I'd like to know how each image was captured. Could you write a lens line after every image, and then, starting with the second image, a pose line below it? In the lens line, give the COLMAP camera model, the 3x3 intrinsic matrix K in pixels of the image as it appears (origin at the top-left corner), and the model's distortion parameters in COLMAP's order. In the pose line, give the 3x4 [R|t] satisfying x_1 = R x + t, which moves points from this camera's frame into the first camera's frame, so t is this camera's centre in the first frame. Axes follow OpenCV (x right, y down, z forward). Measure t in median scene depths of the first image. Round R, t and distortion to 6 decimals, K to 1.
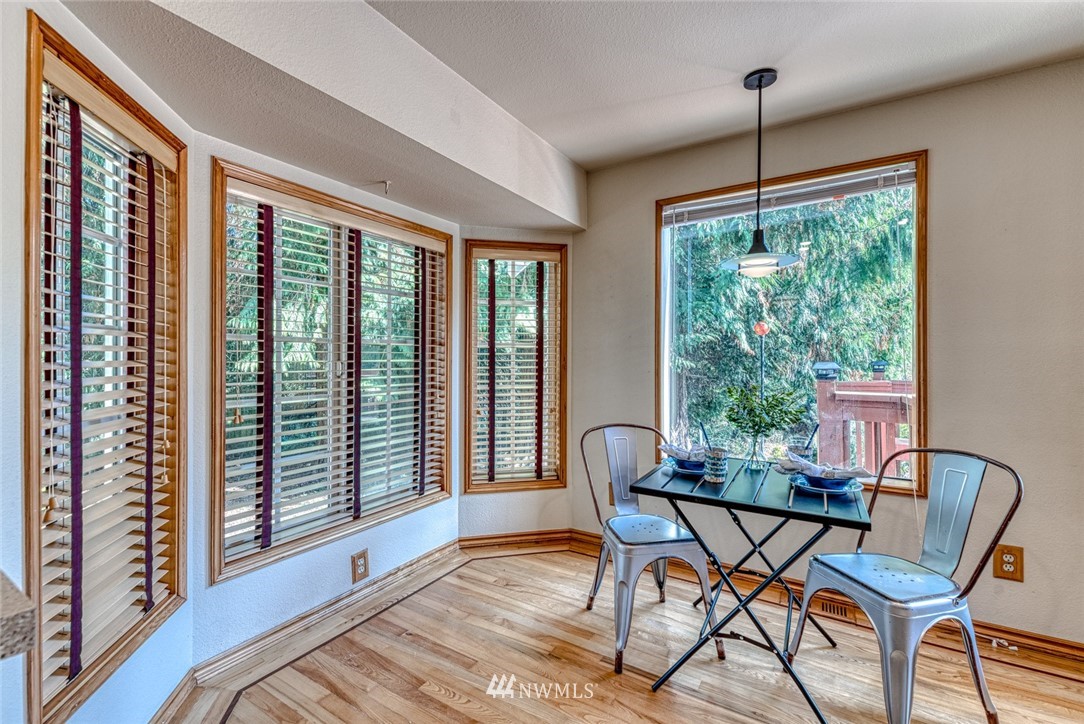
lens RADIAL K [[468.5, 0, 542.3], [0, 468.5, 358.1], [0, 0, 1]] dist [0.021296, -0.010557]
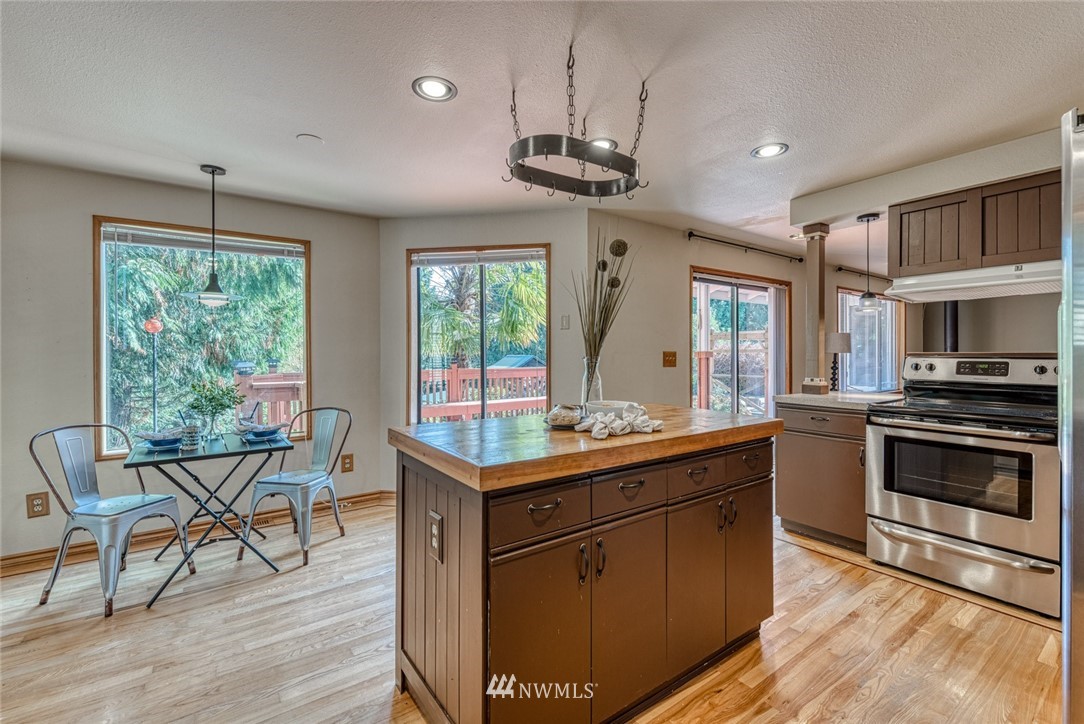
lens RADIAL K [[454.6, 0, 546.1], [0, 454.6, 351.8], [0, 0, 1]] dist [-0.013793, -0.000546]
pose [[0.370807, -0.003399, 0.928704, -0.422428], [0.006550, 0.999978, 0.001045, -0.025057], [-0.928687, 0.005696, 0.370821, -0.433236]]
